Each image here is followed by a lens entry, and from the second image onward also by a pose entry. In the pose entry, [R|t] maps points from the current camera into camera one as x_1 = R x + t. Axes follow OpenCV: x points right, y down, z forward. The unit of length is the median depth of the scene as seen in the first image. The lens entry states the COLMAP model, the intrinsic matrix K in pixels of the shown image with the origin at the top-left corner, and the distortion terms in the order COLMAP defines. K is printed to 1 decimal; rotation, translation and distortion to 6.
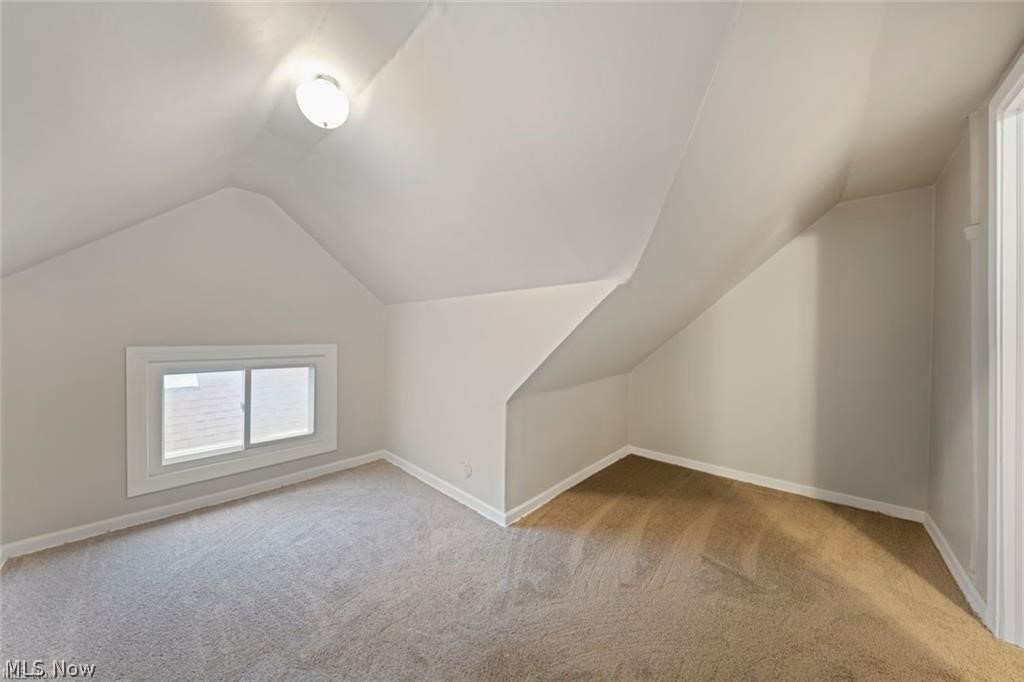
lens RADIAL K [[345.9, 0, 510.3], [0, 345.9, 335.5], [0, 0, 1]] dist [-0.001086, -0.000072]
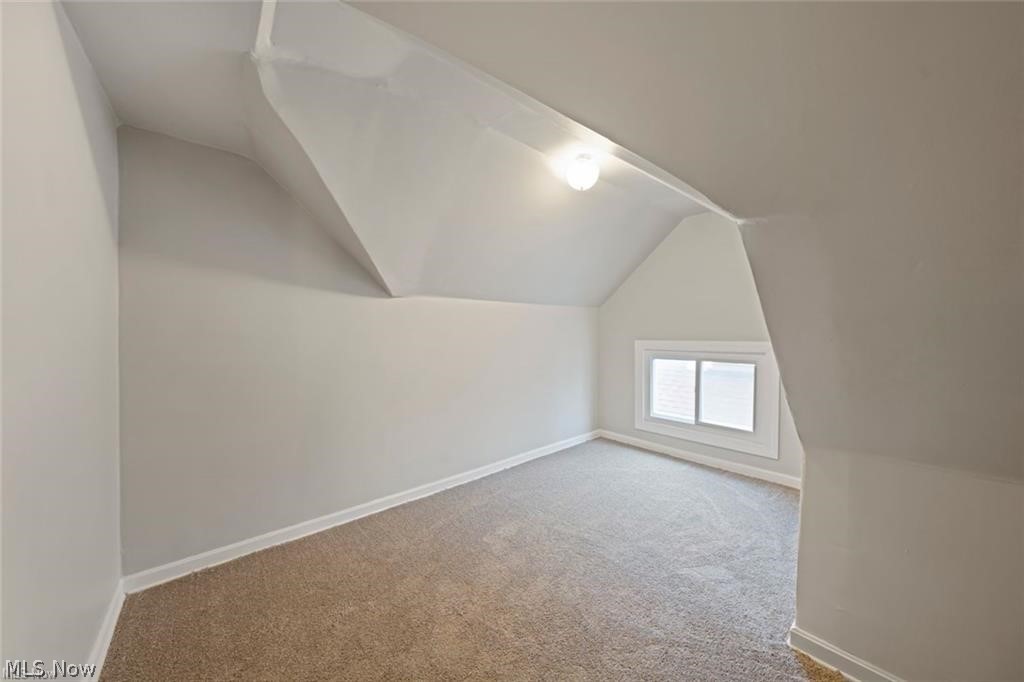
lens RADIAL K [[347.9, 0, 512.0], [0, 347.9, 341.0], [0, 0, 1]] dist [-0.001319, -0.000097]
pose [[-0.126335, 0.019371, -0.991799, 0.548666], [0.010931, 0.999776, 0.018135, -0.000333], [0.991927, -0.008551, -0.126518, 0.505336]]
